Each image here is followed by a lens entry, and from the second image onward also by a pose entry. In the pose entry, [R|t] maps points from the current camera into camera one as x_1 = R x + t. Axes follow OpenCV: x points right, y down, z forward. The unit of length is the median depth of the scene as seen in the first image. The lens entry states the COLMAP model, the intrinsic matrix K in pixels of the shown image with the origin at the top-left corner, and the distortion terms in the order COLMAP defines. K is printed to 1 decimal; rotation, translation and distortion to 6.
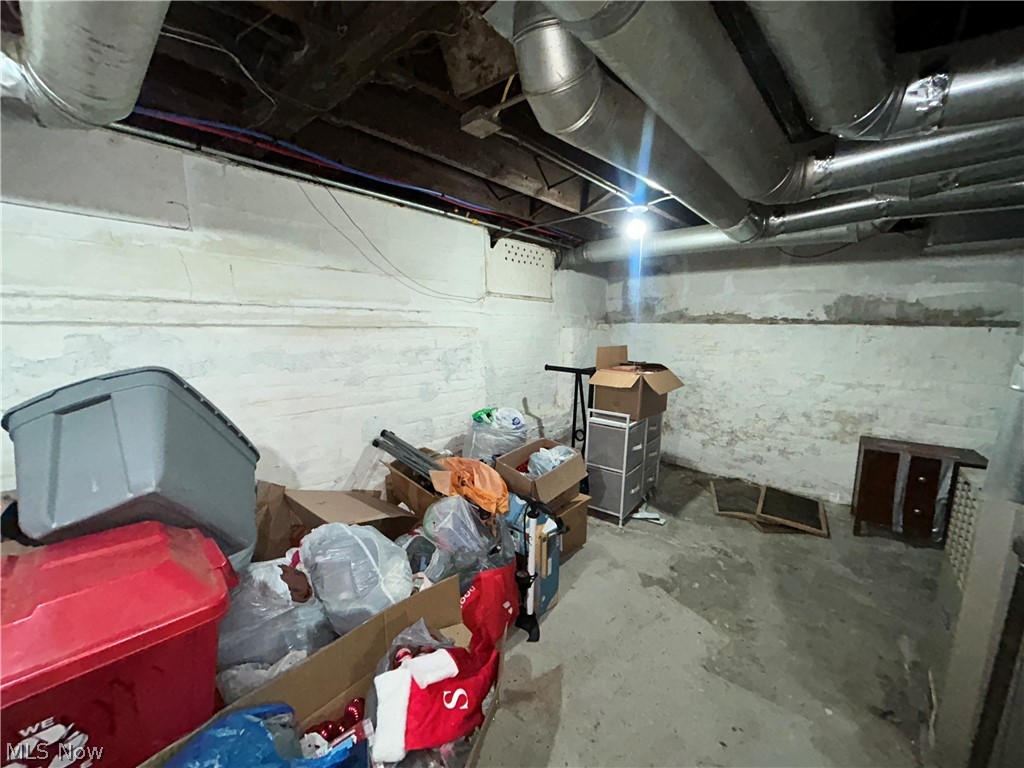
lens RADIAL K [[412.6, 0, 511.4], [0, 412.6, 382.3], [0, 0, 1]] dist [-0.000835, 0.000441]
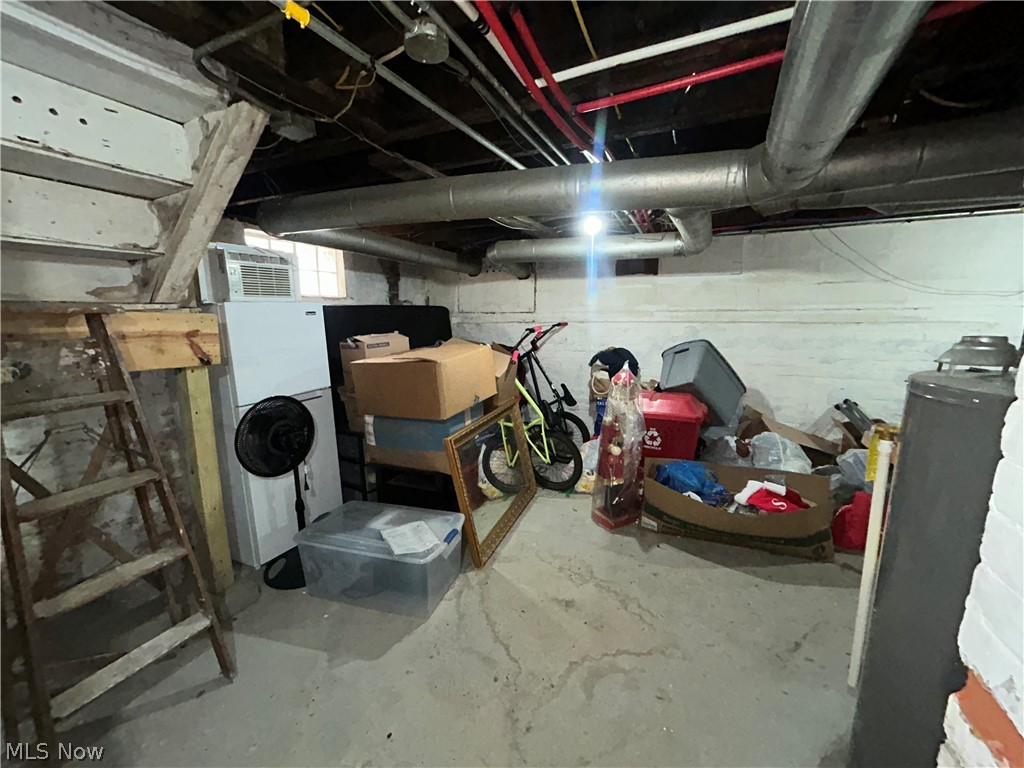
lens RADIAL K [[412.6, 0, 509.9], [0, 412.6, 384.9], [0, 0, 1]] dist [-0.000835, 0.000441]
pose [[0.287891, 0.142321, -0.947029, 0.547958], [-0.120044, 0.986459, 0.111754, 0.044007], [0.950110, 0.081512, 0.301077, -0.390061]]
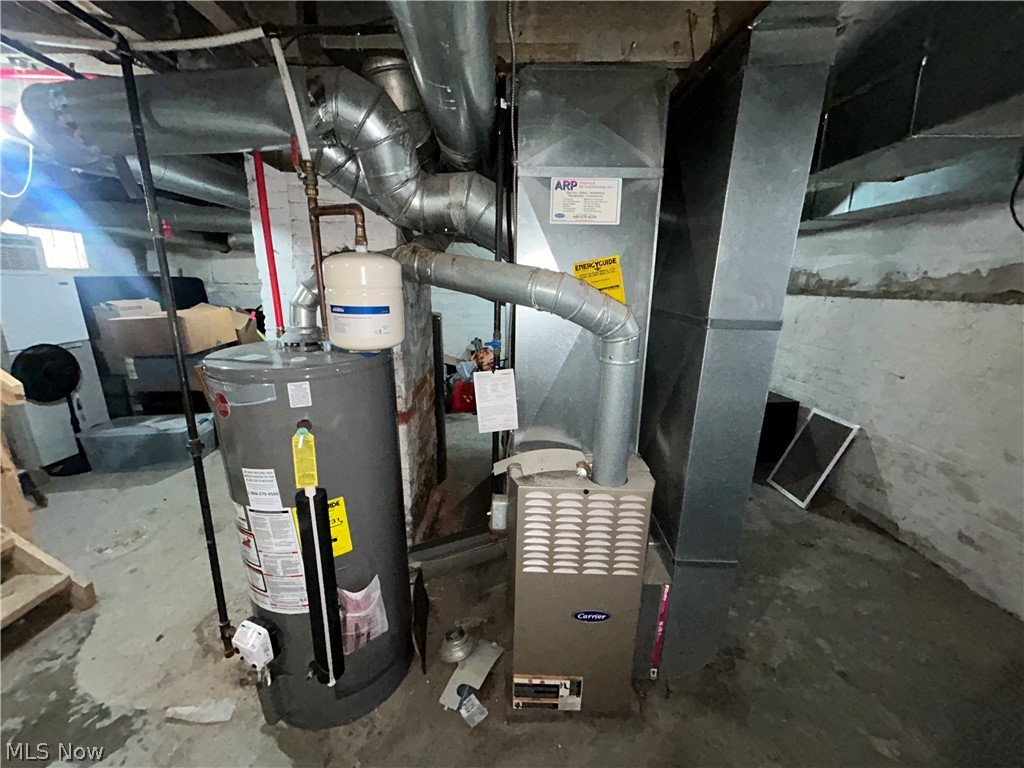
lens RADIAL K [[412.6, 0, 508.3], [0, 412.6, 384.1], [0, 0, 1]] dist [-0.000835, 0.000441]
pose [[0.660260, 0.166071, -0.732446, 1.359489], [-0.101903, 0.986037, 0.131710, 0.040643], [0.744092, -0.012325, 0.667964, -0.386590]]
